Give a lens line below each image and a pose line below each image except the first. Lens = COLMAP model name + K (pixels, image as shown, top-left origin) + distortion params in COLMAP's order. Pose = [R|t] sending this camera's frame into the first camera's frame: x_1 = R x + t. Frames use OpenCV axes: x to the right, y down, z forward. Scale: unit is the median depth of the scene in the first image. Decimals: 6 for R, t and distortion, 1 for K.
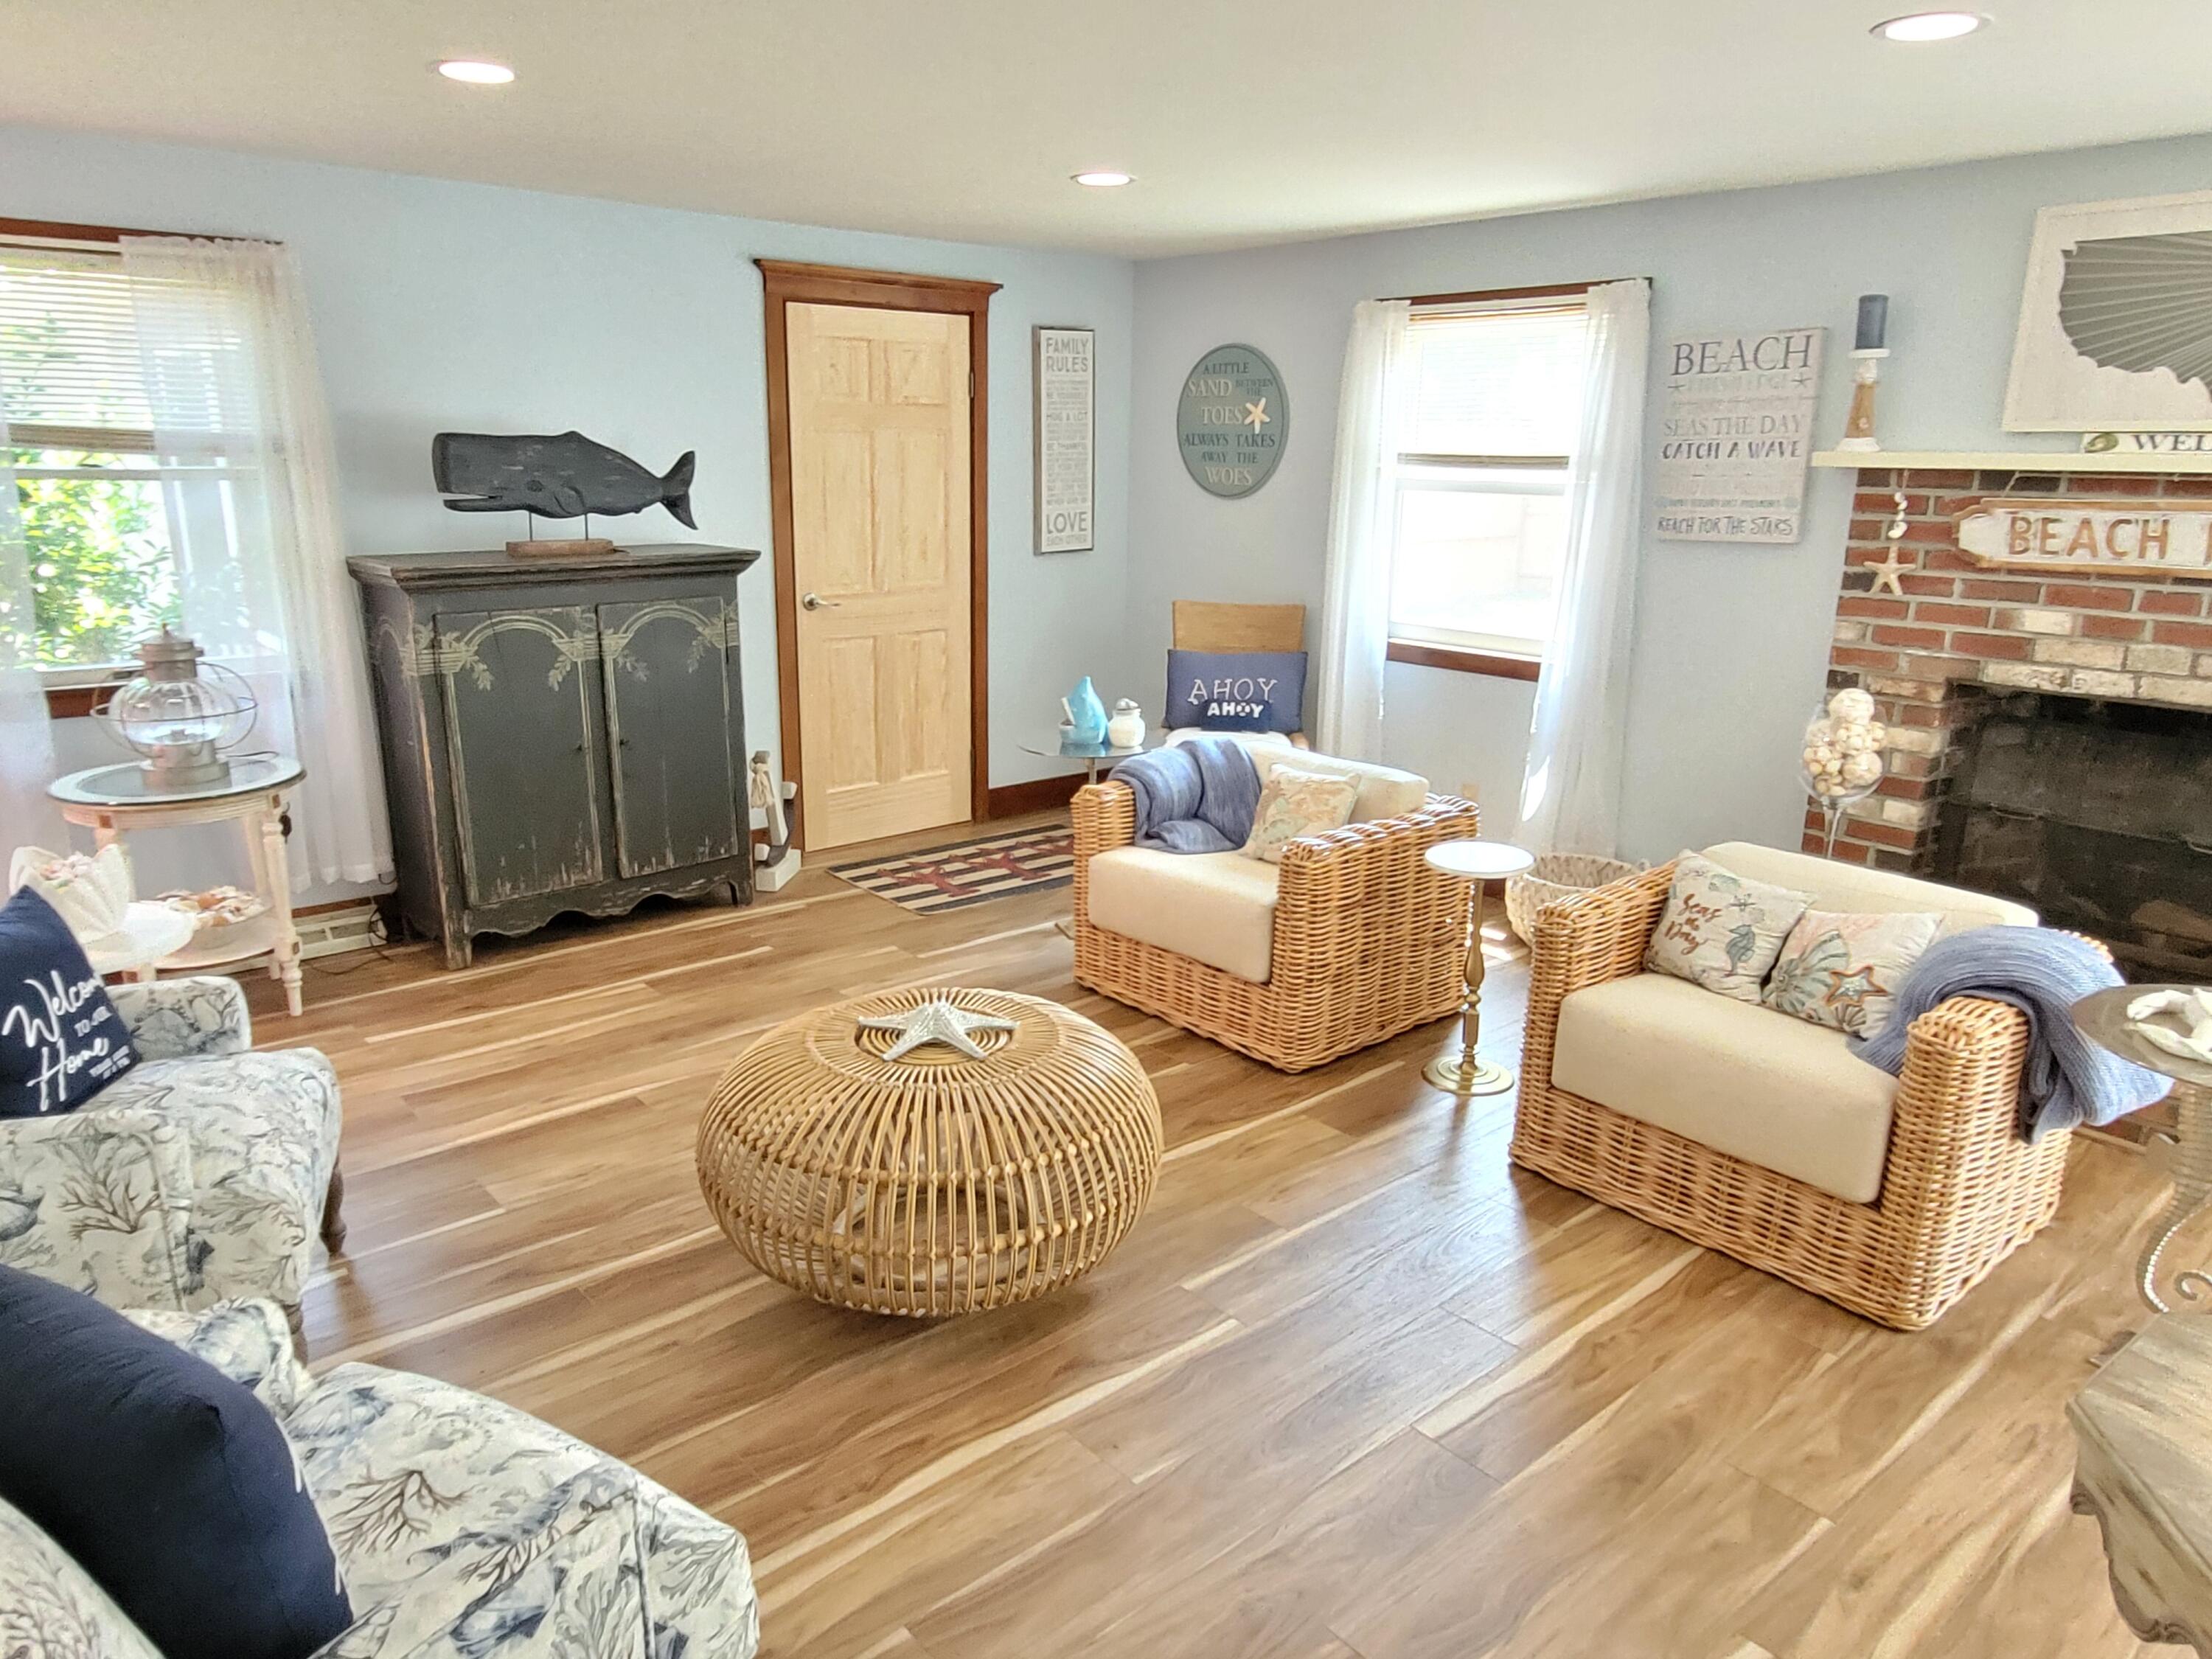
lens RADIAL K [[1456.1, 0, 1121.5], [0, 1456.1, 824.7], [0, 0, 1]] dist [0.014756, -0.006769]
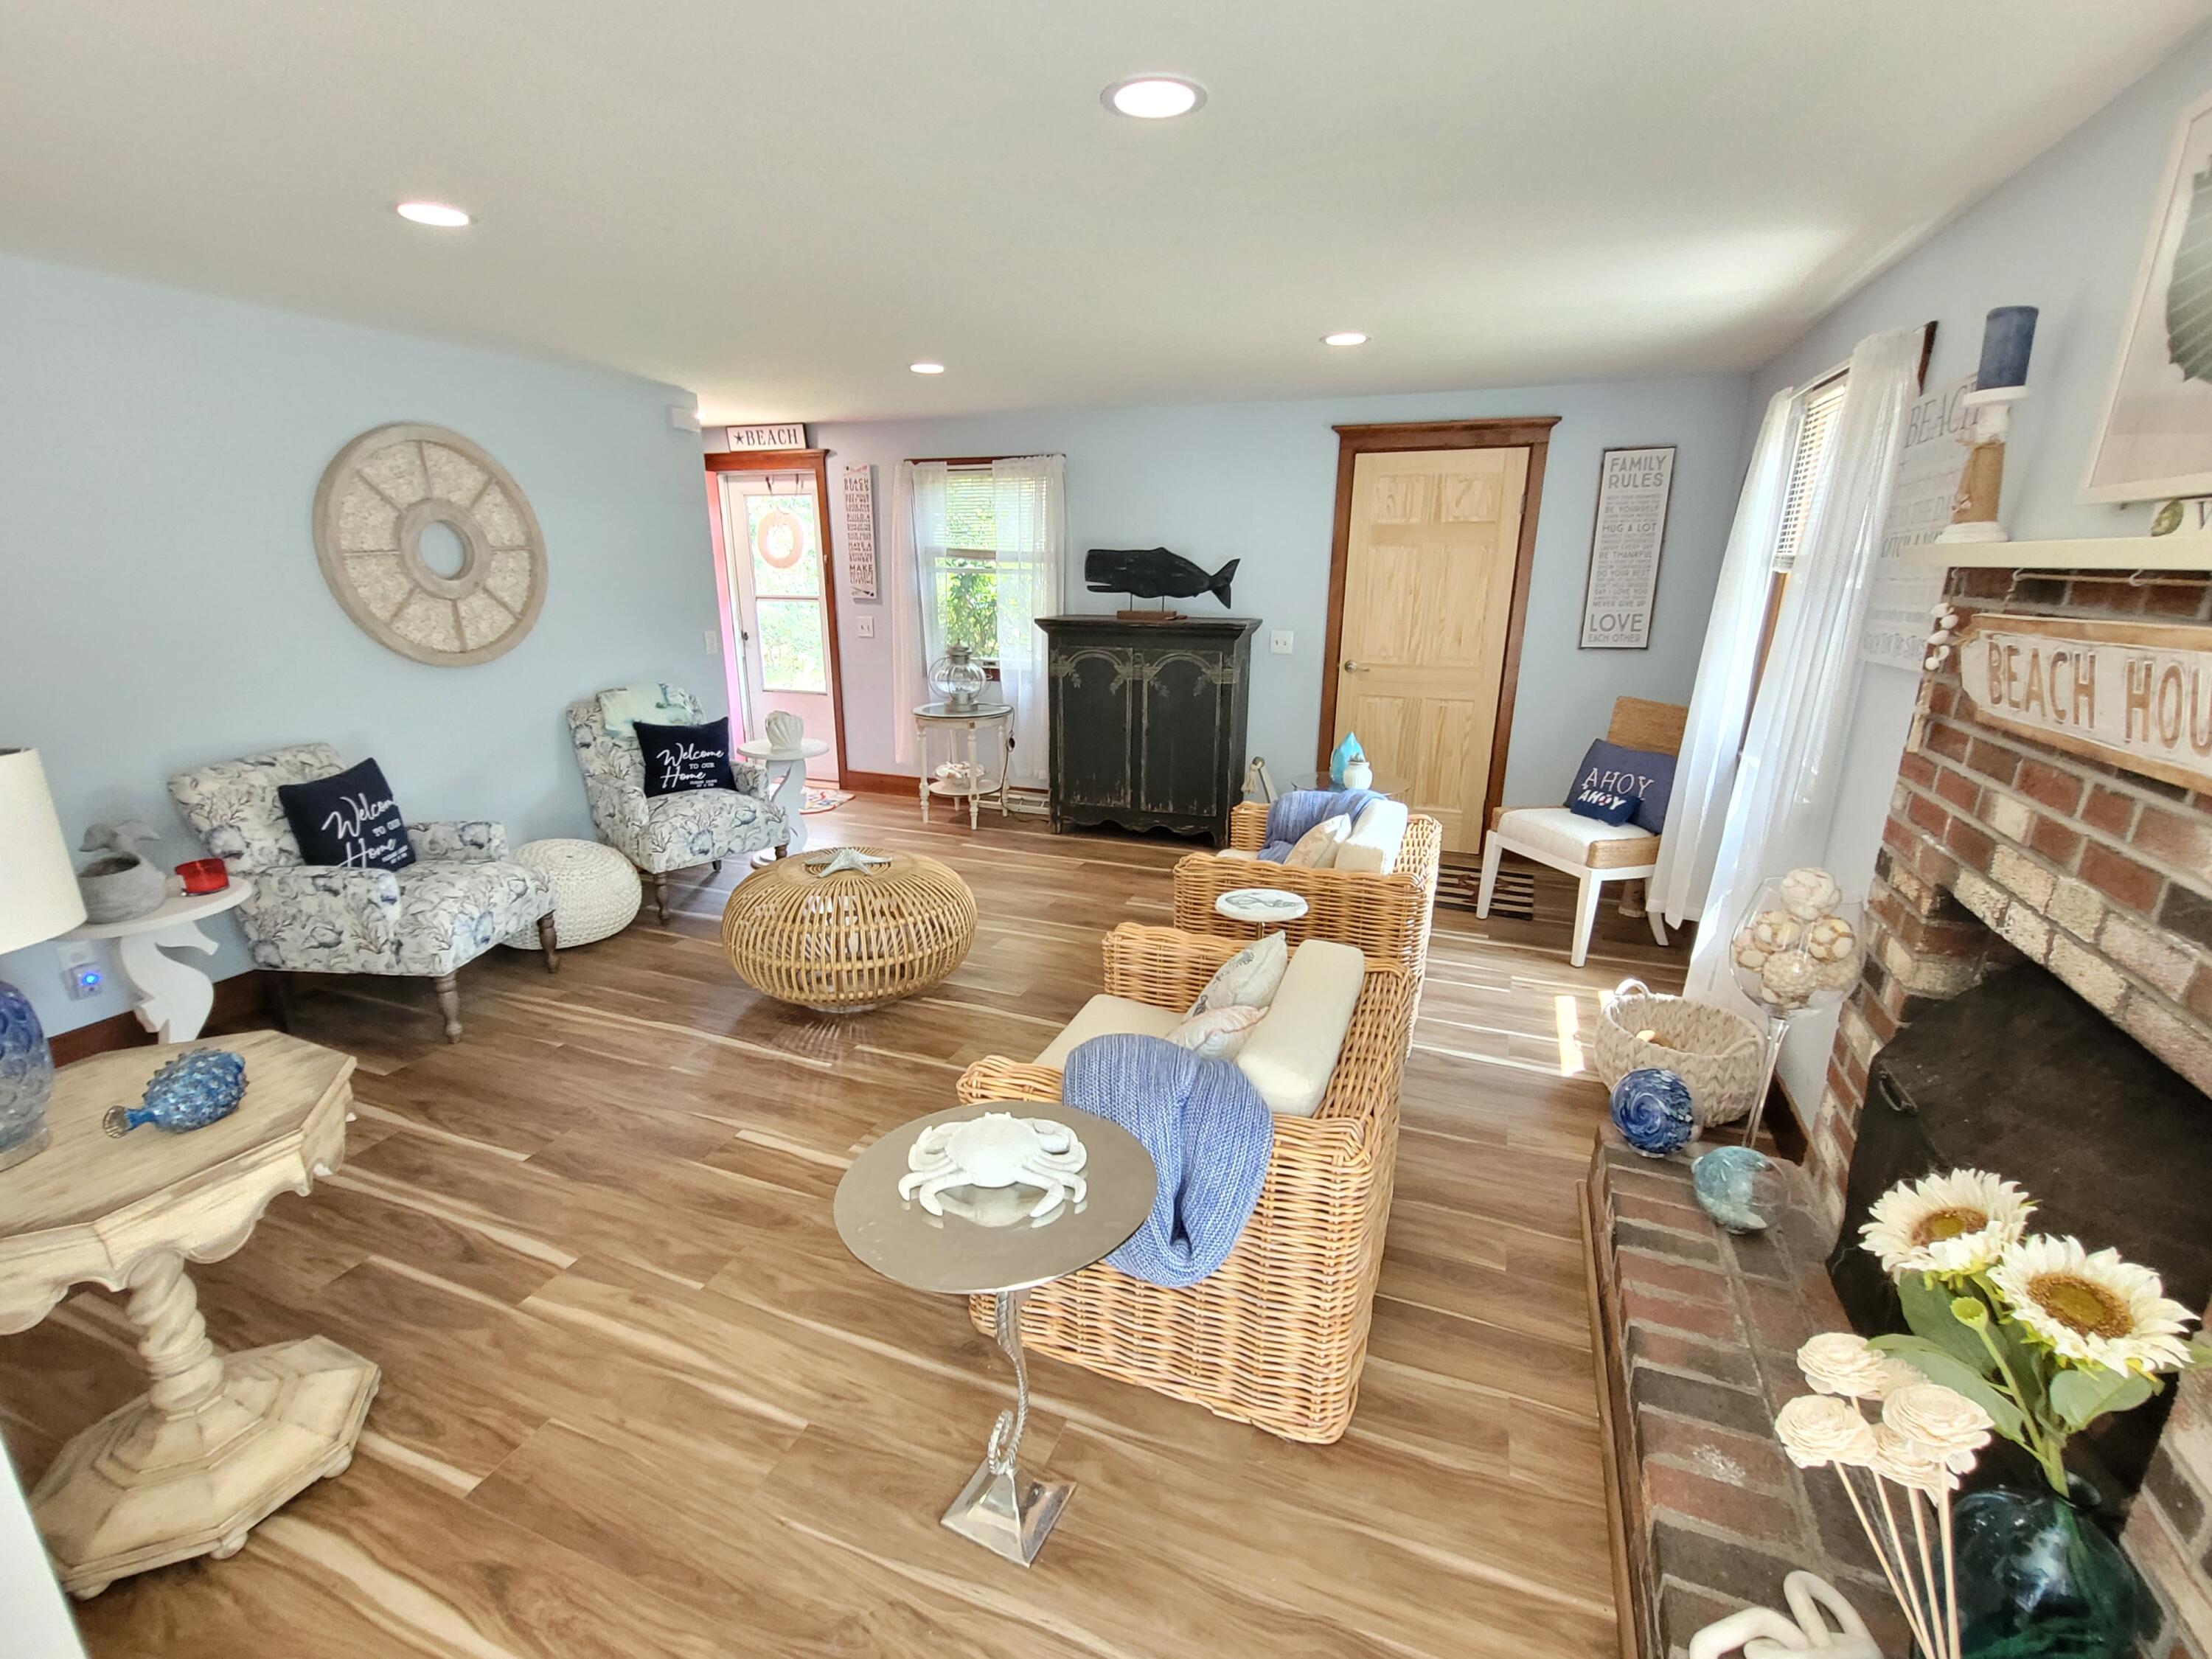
lens RADIAL K [[1016.4, 0, 1084.9], [0, 1016.4, 850.7], [0, 0, 1]] dist [0.014292, -0.004308]
pose [[0.452967, 0.240021, -0.858609, 0.897602], [-0.225733, 0.962572, 0.149996, -0.110842], [0.862476, 0.125873, 0.490195, 0.495247]]
